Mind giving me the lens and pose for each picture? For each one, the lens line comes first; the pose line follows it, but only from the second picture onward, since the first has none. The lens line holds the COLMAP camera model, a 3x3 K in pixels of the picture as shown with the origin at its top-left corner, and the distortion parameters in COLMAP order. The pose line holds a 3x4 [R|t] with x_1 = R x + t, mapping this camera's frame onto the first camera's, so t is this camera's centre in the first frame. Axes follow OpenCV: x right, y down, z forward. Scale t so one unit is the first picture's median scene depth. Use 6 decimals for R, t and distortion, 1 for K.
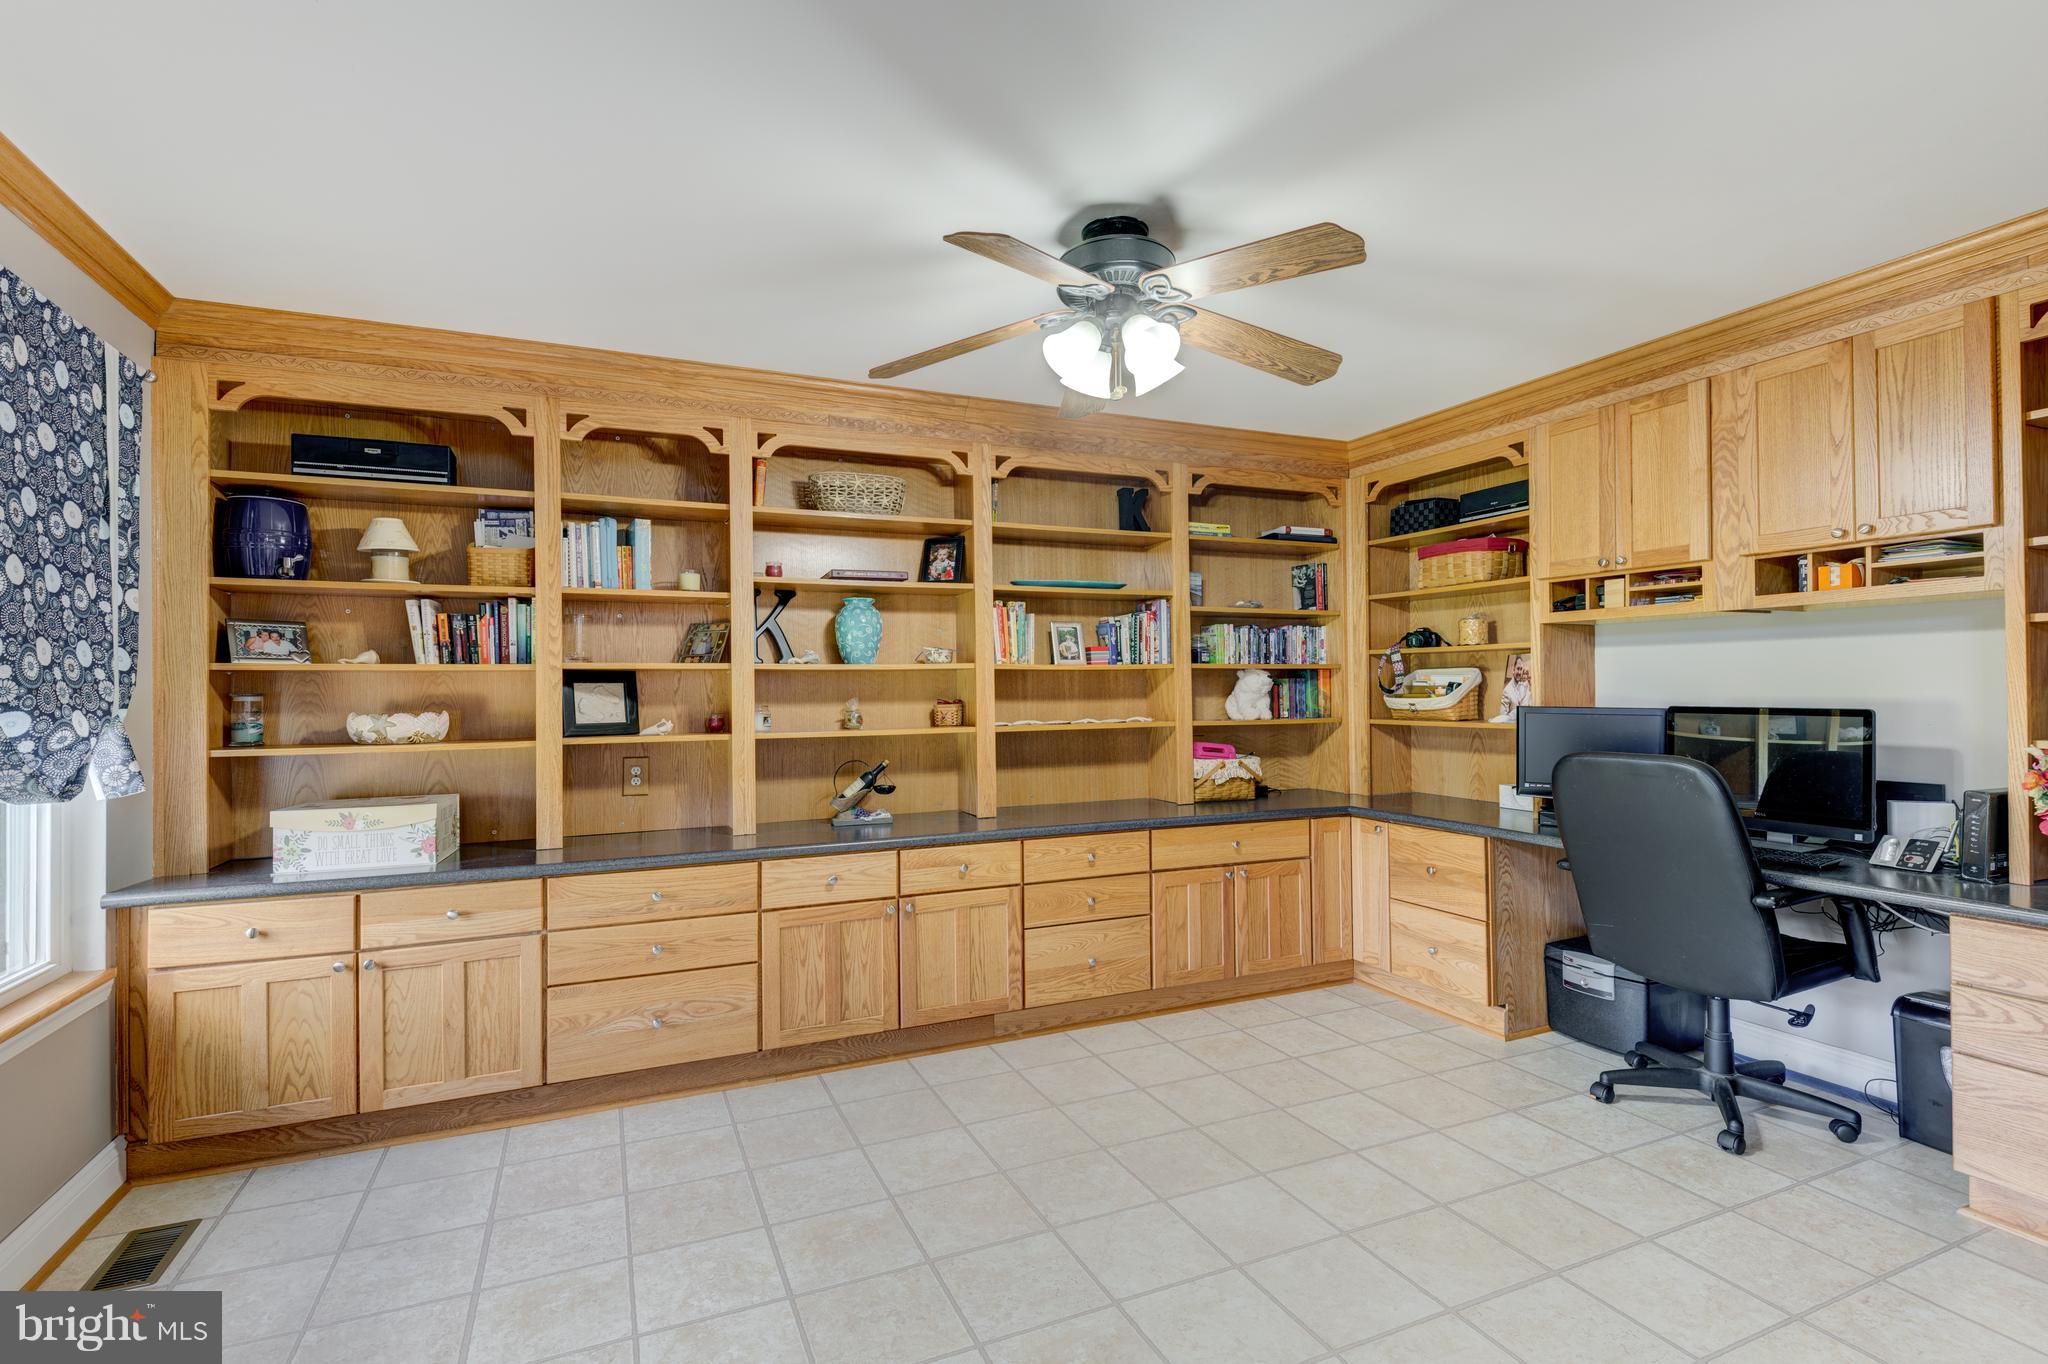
lens RADIAL K [[946.3, 0, 1054.0], [0, 946.3, 701.8], [0, 0, 1]] dist [0.051787, -0.037075]
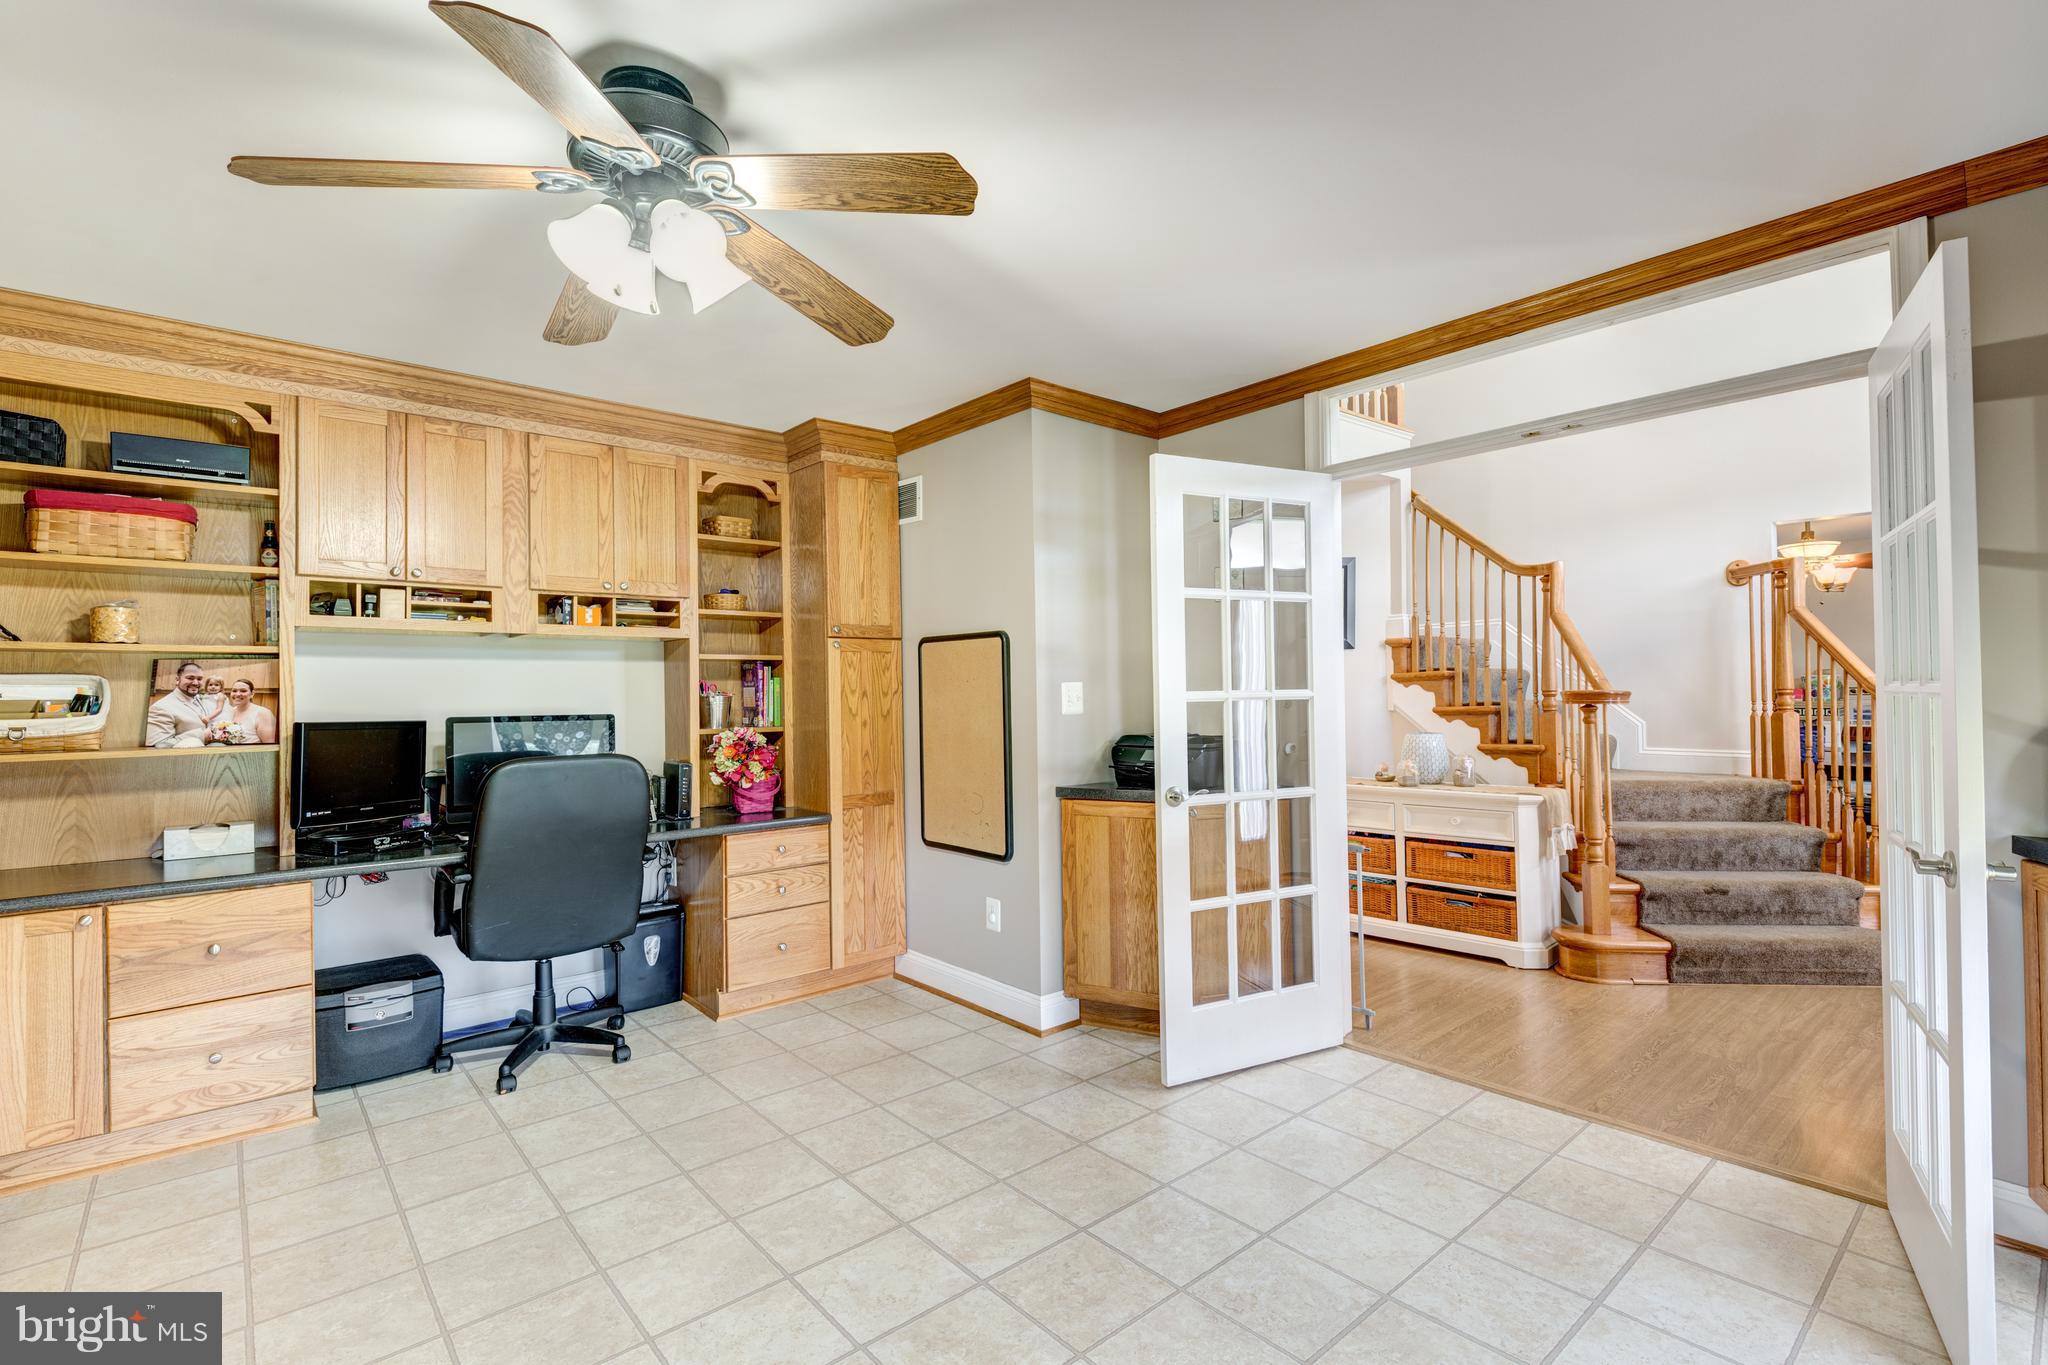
lens RADIAL K [[947.2, 0, 1020.5], [0, 947.2, 697.8], [0, 0, 1]] dist [0.030912, -0.023597]
pose [[-0.258222, 0.006833, 0.966061, -0.583593], [0.026976, 0.999636, 0.000140, 0.000072], [-0.965709, 0.026097, -0.258313, 0.714604]]
